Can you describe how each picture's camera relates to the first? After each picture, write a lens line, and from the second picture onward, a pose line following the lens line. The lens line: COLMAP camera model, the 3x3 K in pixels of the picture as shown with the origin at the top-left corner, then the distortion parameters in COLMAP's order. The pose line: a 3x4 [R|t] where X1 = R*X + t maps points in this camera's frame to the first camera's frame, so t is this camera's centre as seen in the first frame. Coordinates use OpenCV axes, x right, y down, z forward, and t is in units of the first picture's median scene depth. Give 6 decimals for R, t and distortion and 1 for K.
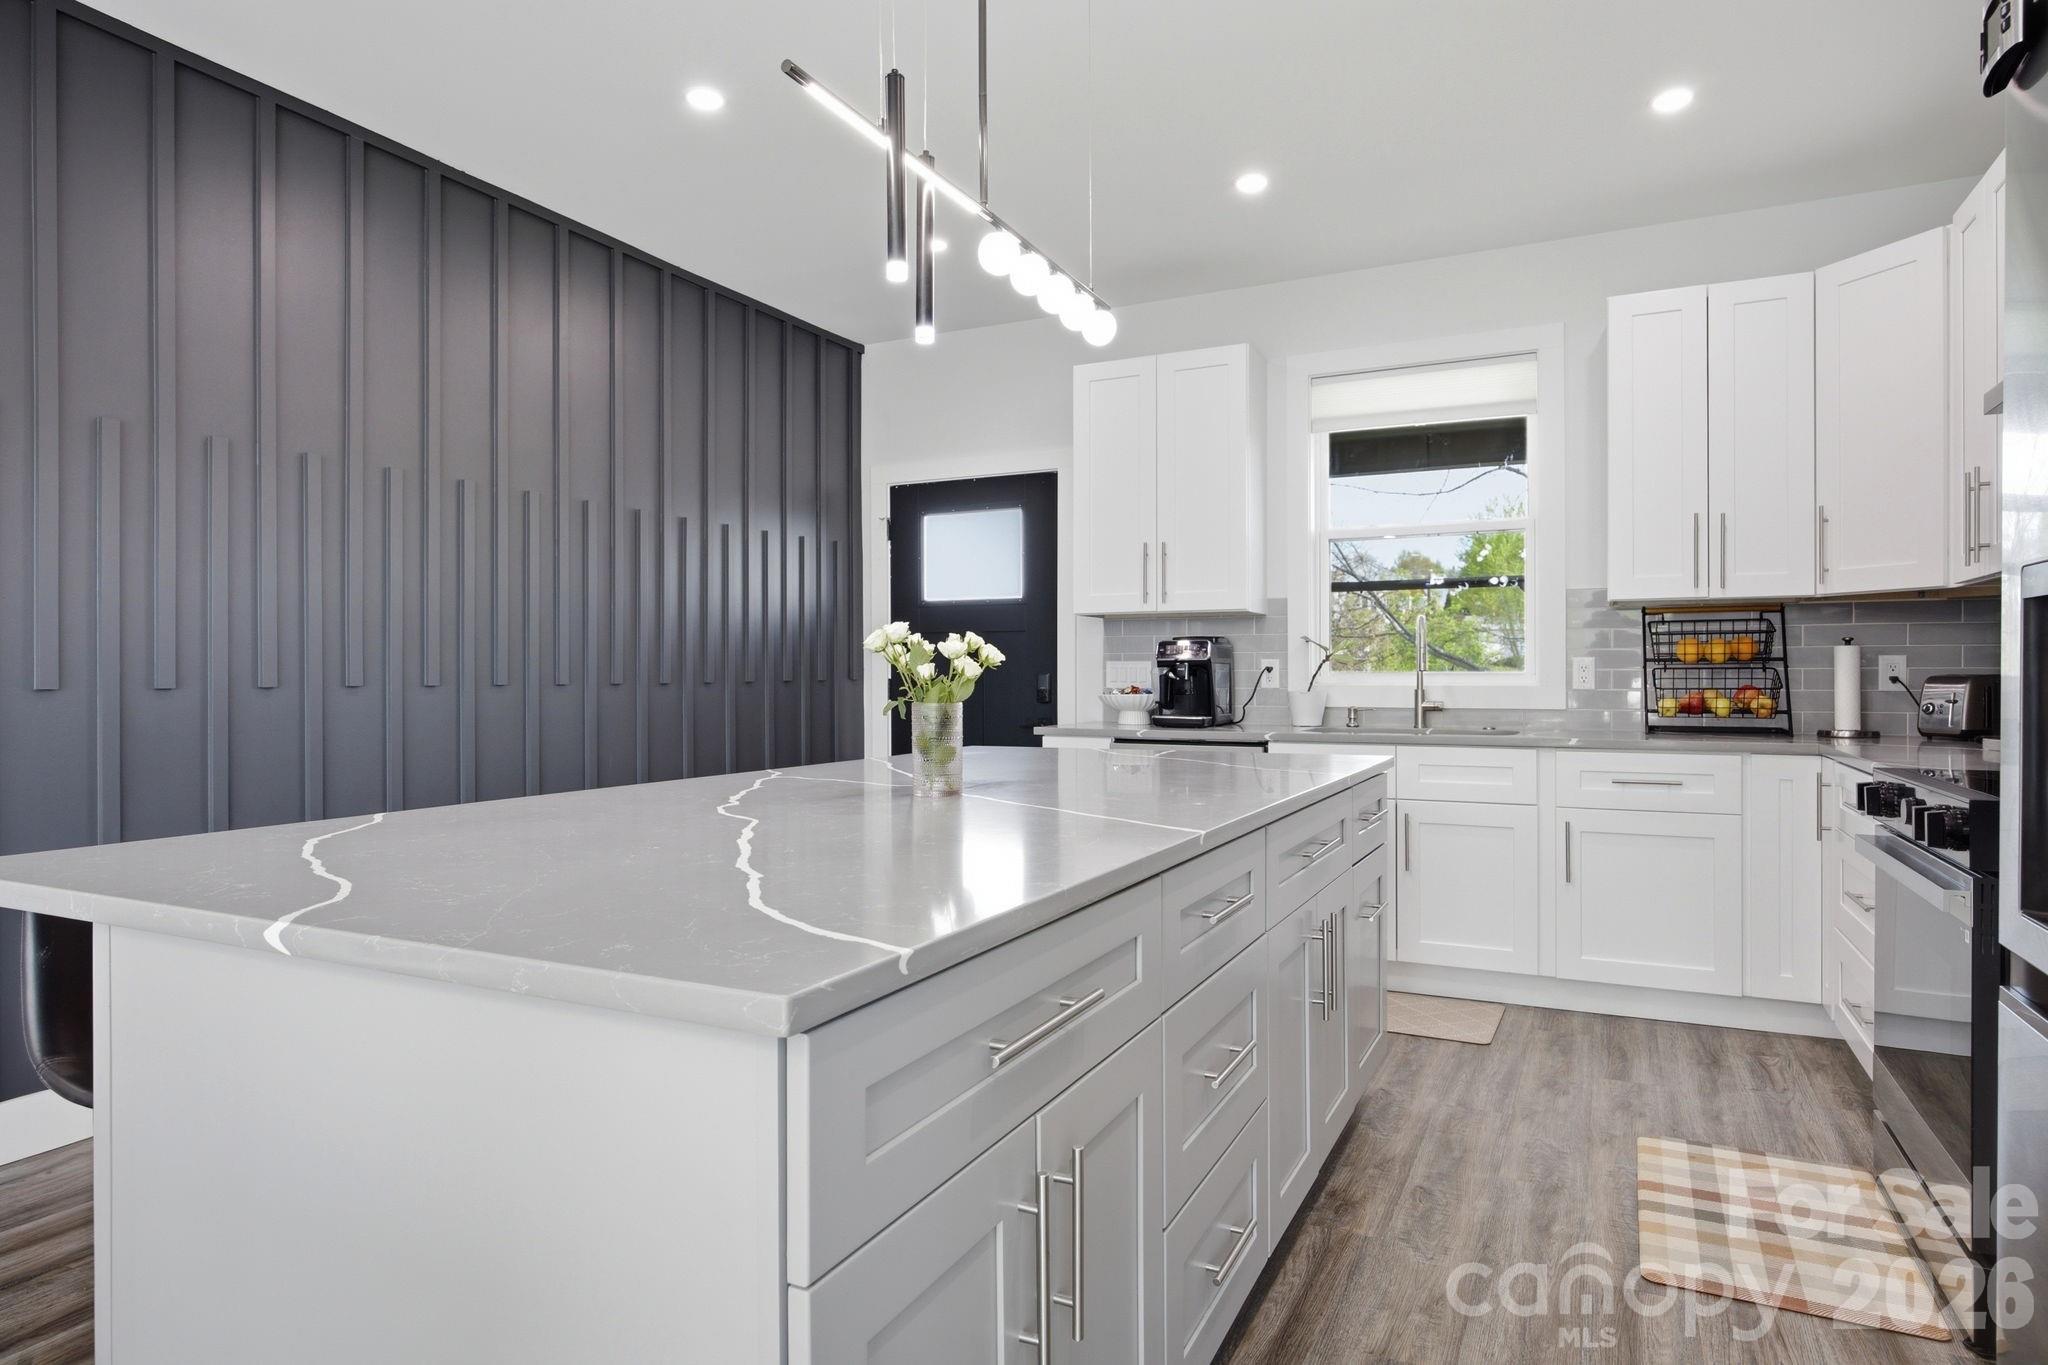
lens RADIAL K [[1096.0, 0, 1073.2], [0, 1096.0, 674.8], [0, 0, 1]] dist [0.000530, 0.000218]
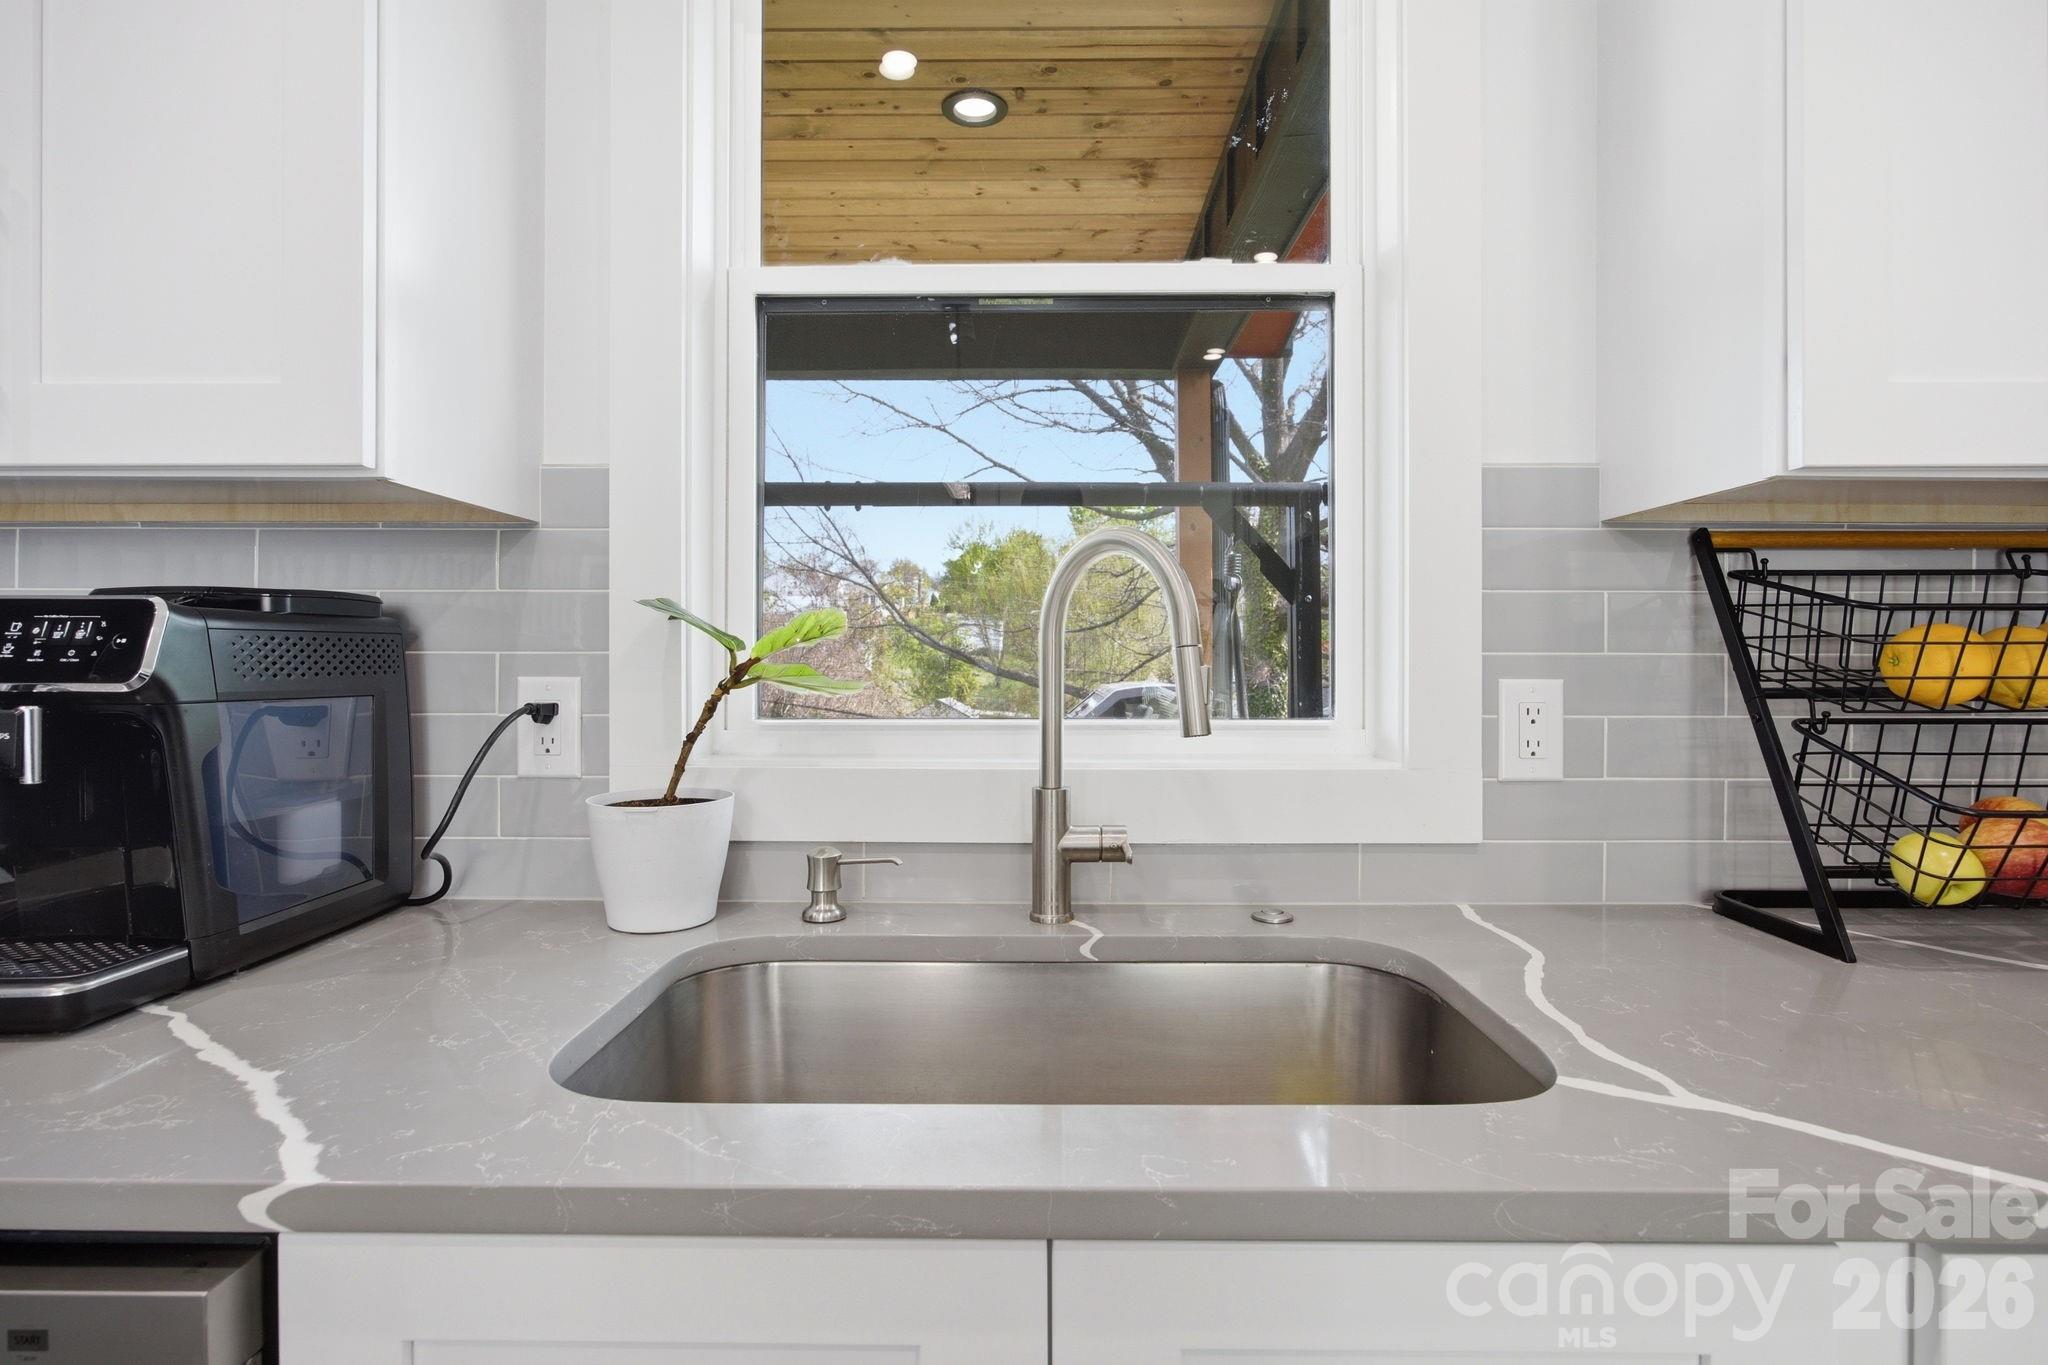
lens RADIAL K [[972.5, 0, 1039.7], [0, 972.5, 658.2], [0, 0, 1]] dist [-0.000572, 0.000182]
pose [[0.905280, 0.003949, 0.424797, 0.197840], [-0.002108, 0.999986, -0.004804, -0.018607], [-0.424810, 0.003454, 0.905276, 0.745456]]
